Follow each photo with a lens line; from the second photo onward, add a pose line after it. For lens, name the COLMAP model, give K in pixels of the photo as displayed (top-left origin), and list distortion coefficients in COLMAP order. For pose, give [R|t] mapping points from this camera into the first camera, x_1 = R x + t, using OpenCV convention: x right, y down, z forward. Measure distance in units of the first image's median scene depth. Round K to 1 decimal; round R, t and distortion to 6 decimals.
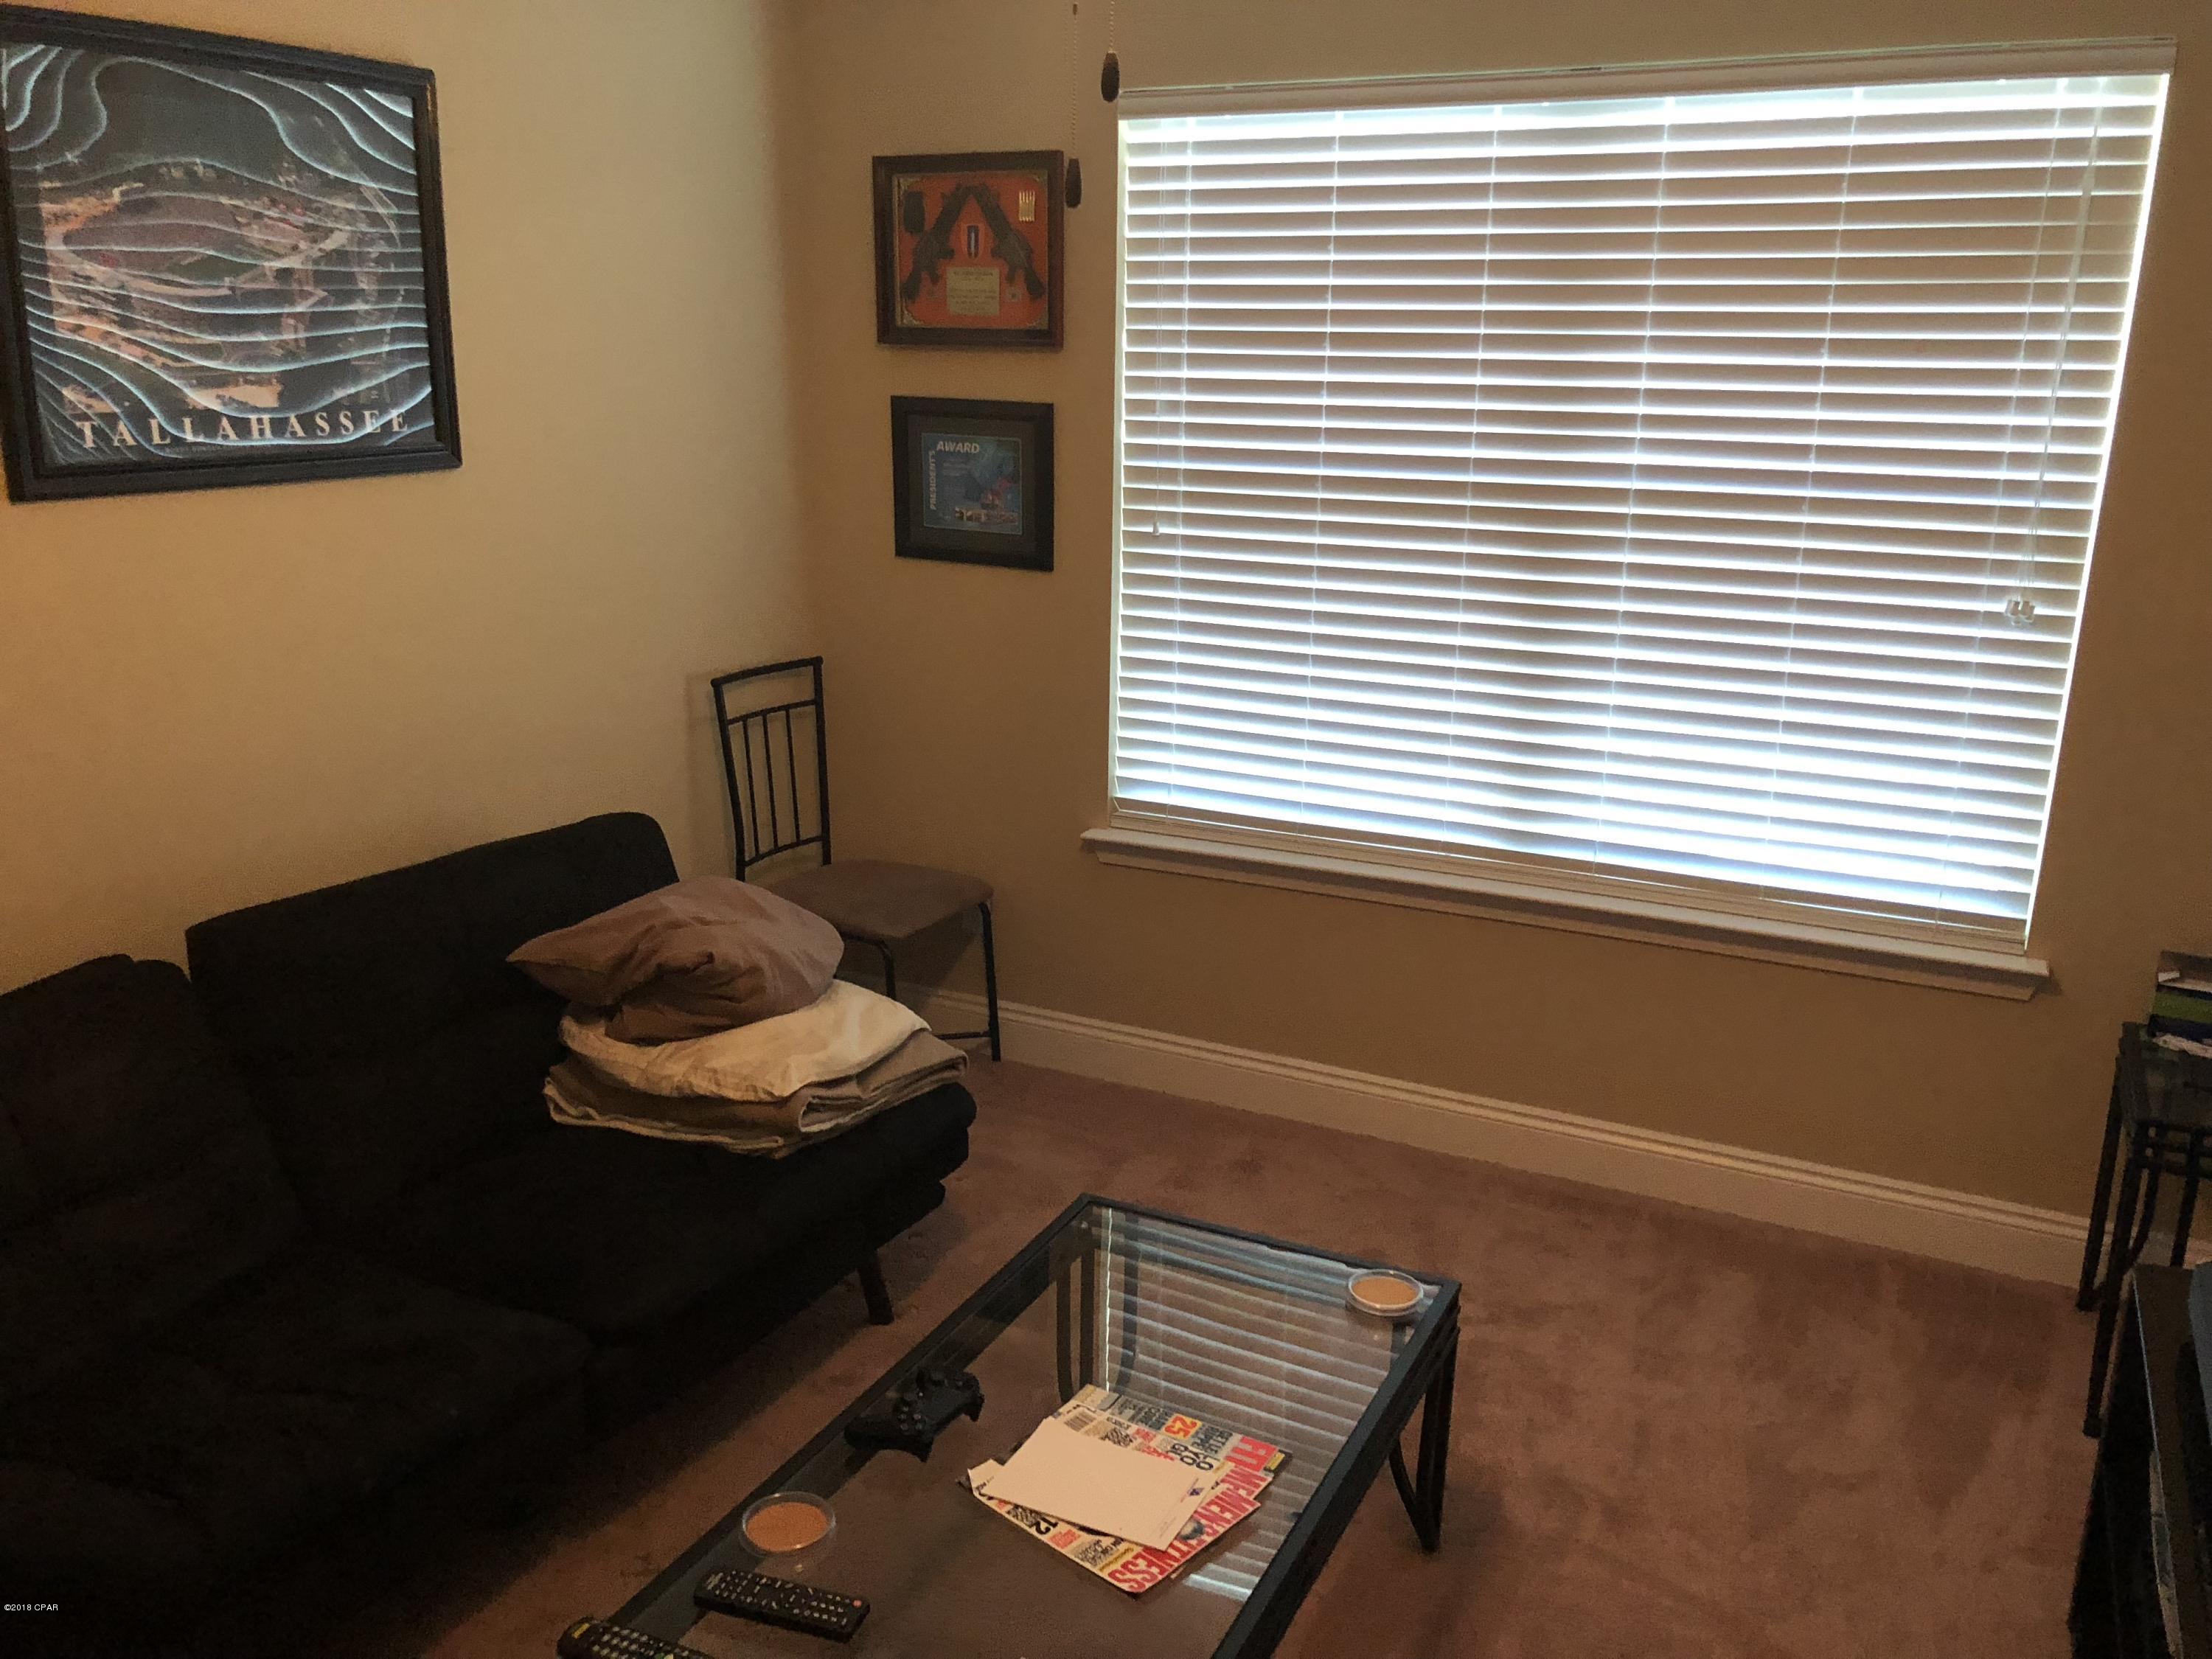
lens RADIAL K [[1796.1, 0, 1106.0], [0, 1796.1, 829.5], [0, 0, 1]] dist [-0.042750, 0.074342]
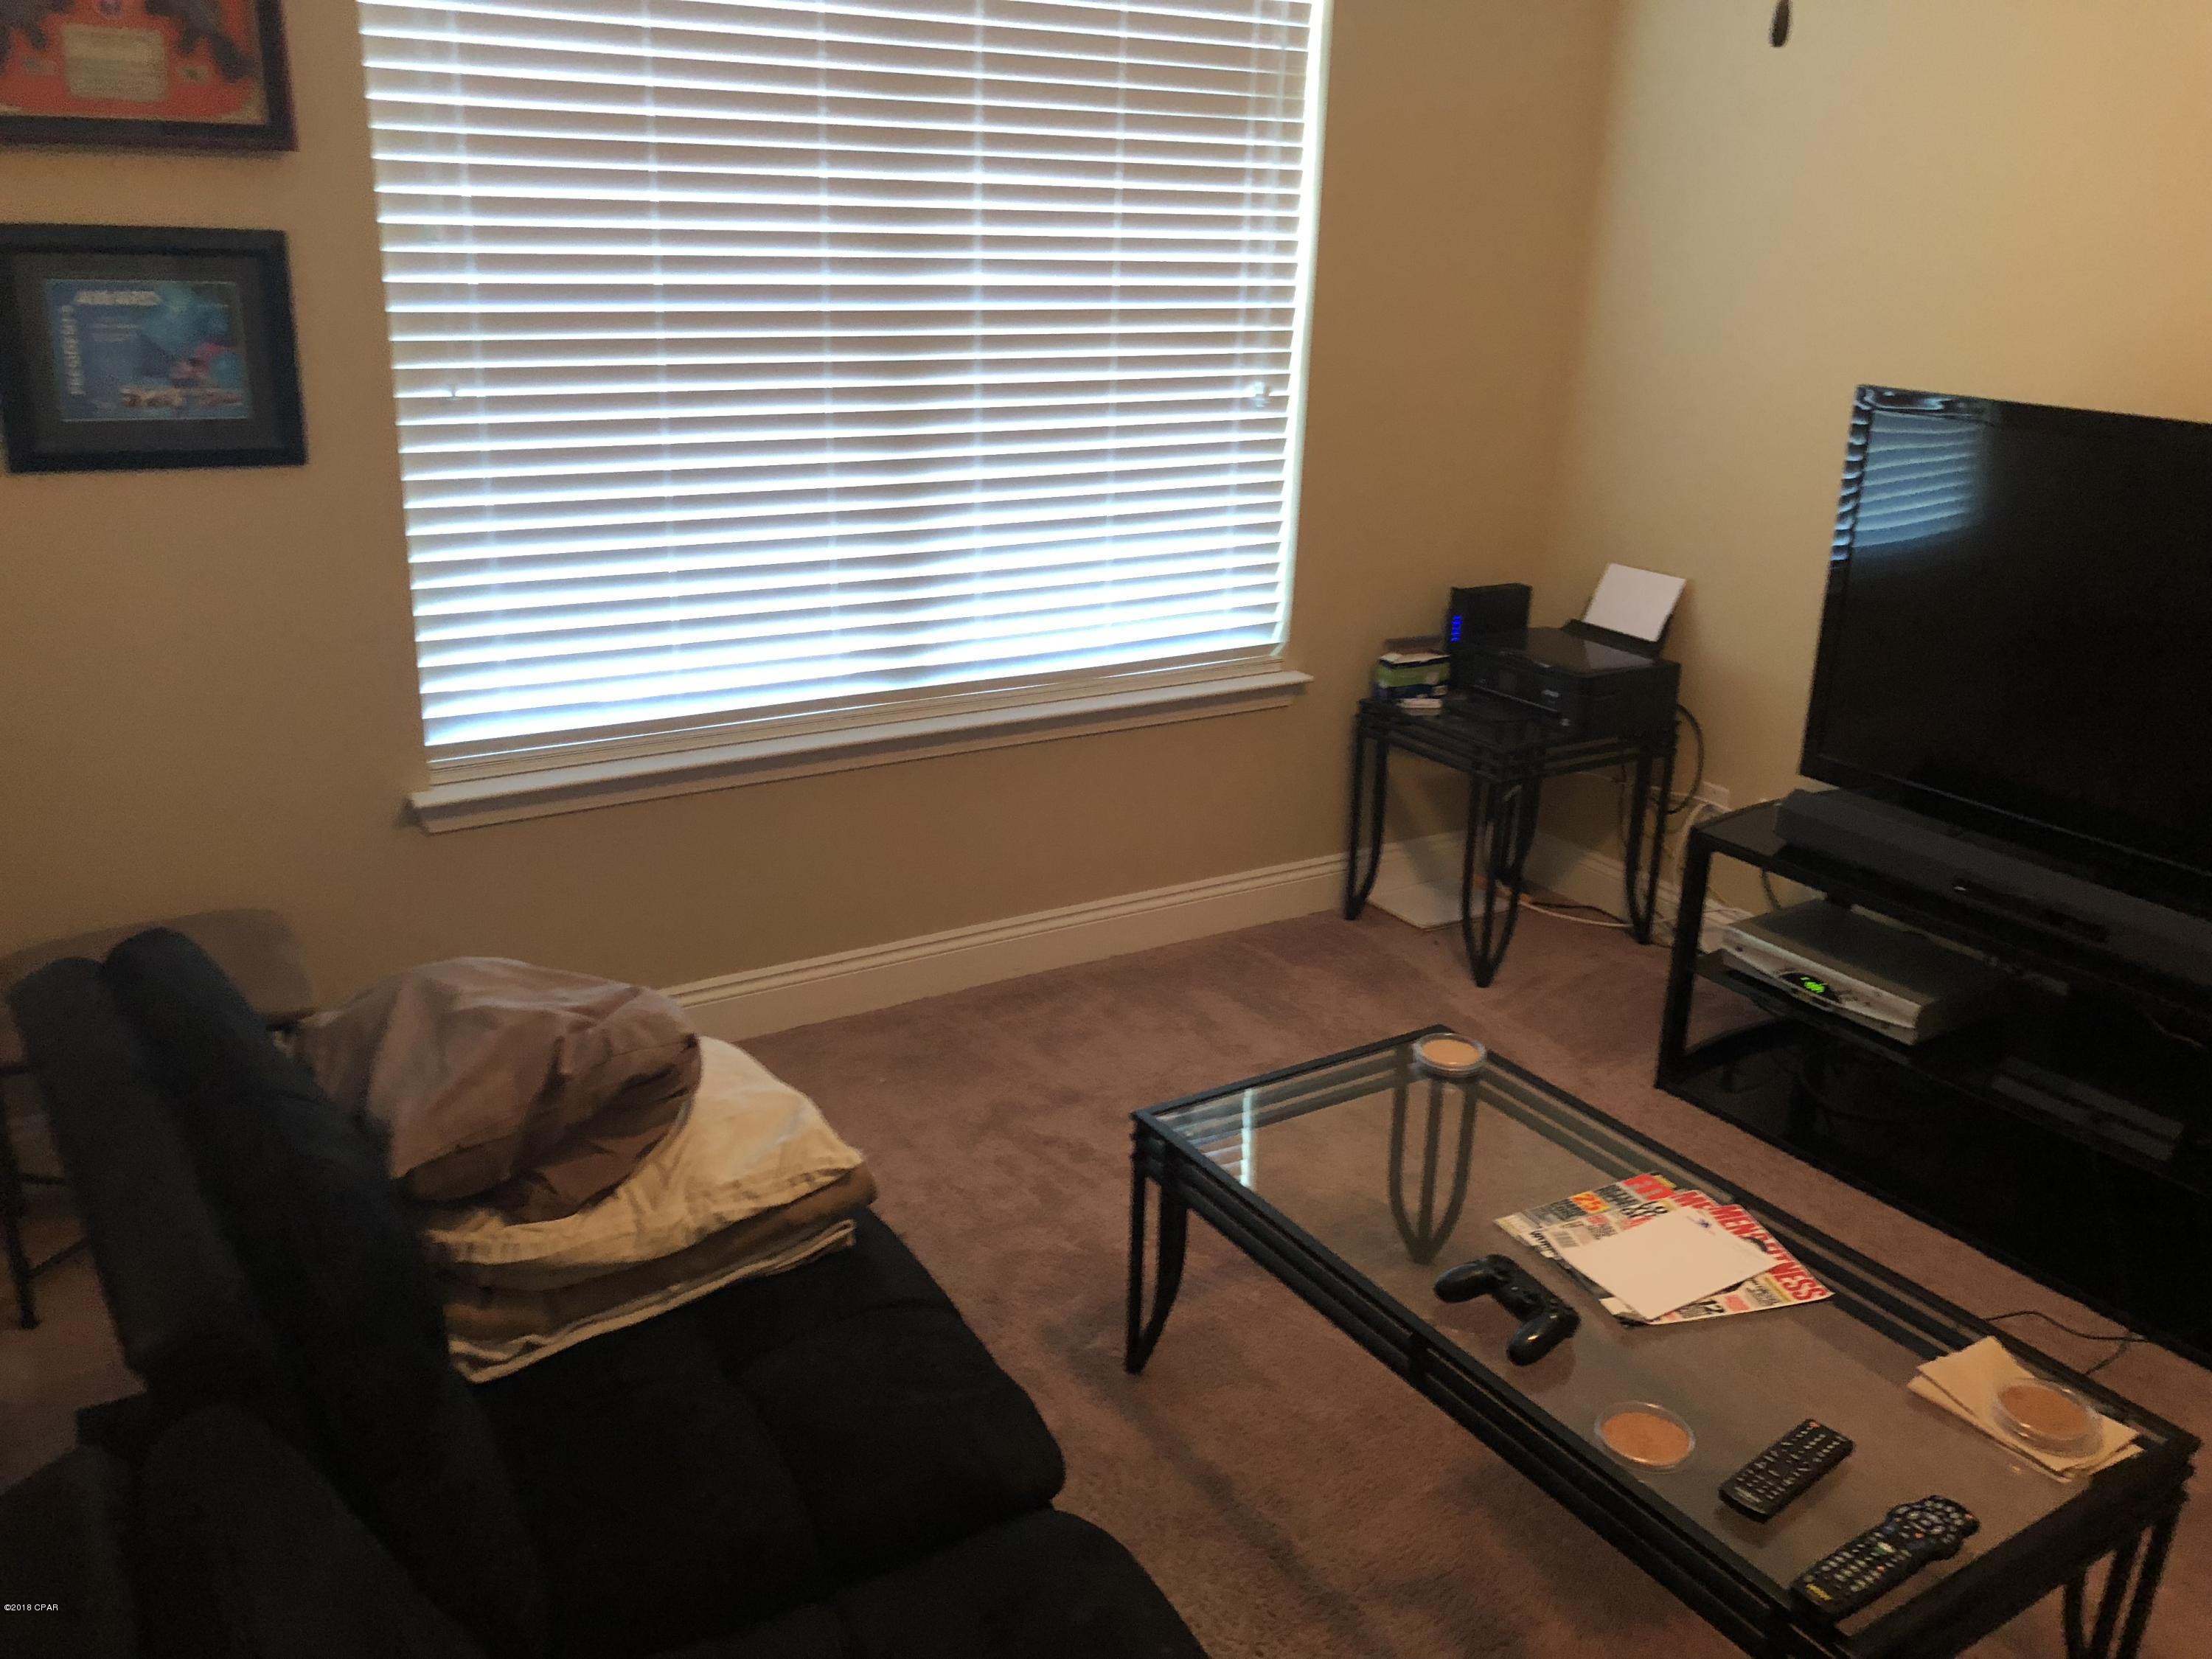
lens RADIAL K [[1877.1, 0, 1107.0], [0, 1877.1, 778.3], [0, 0, 1]] dist [-0.006385, -0.008463]
pose [[0.515694, -0.256142, 0.817588, -0.589749], [0.193038, 0.964465, 0.180399, -0.108524], [-0.834743, 0.064795, 0.546814, 0.363429]]
